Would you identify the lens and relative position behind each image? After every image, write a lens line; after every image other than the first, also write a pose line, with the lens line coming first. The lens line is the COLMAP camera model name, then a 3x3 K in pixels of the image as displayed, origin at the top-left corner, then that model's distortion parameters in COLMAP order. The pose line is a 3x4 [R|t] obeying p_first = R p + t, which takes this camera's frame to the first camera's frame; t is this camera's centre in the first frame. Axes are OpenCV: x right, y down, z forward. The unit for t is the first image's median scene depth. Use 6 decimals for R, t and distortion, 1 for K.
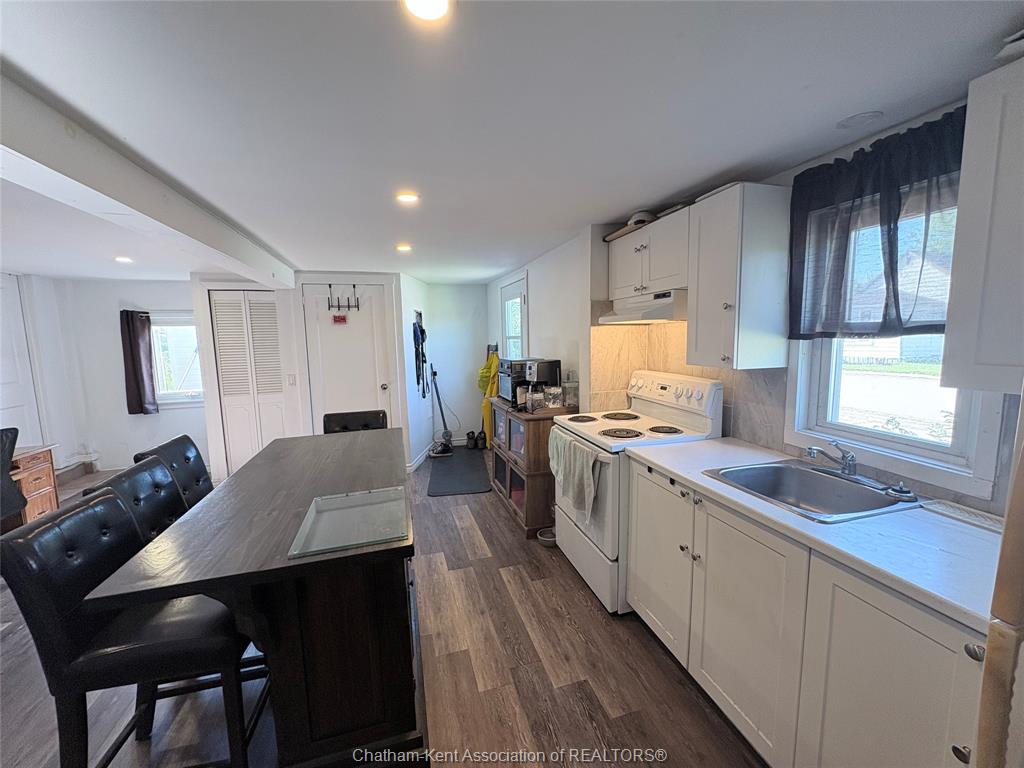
lens RADIAL K [[407.1, 0, 512.0], [0, 407.1, 384.0], [0, 0, 1]] dist [-0.000989, 0.000294]
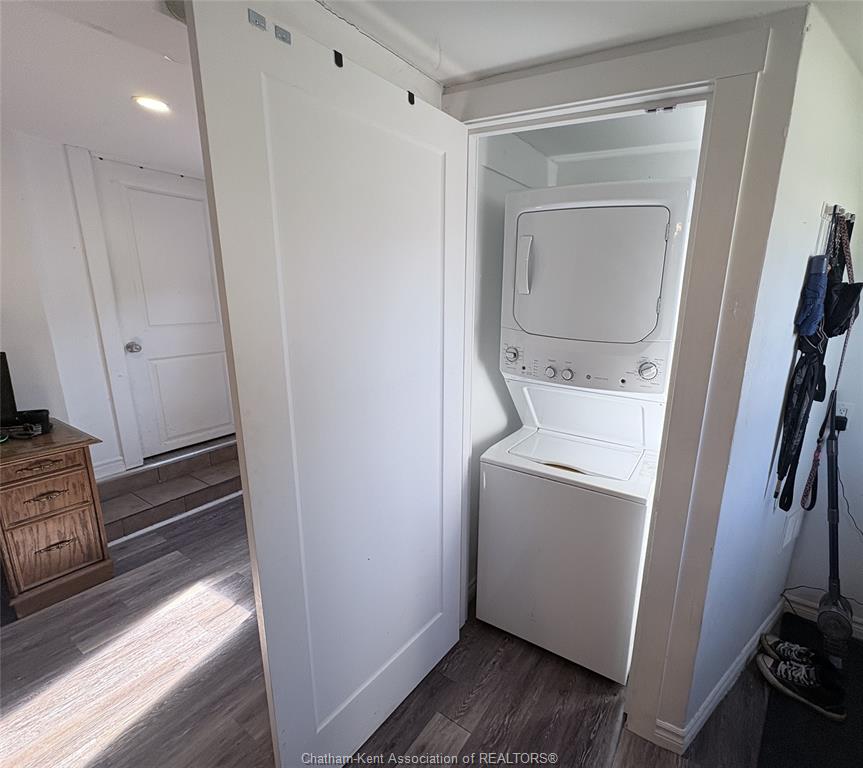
lens RADIAL K [[409.9, 0, 509.8], [0, 409.9, 376.8], [0, 0, 1]] dist [0.010726, -0.000095]
pose [[0.687628, 0.210252, -0.694954, -0.257632], [-0.140521, 0.977595, 0.156723, -0.133764], [0.712335, -0.010111, 0.701767, 1.000405]]
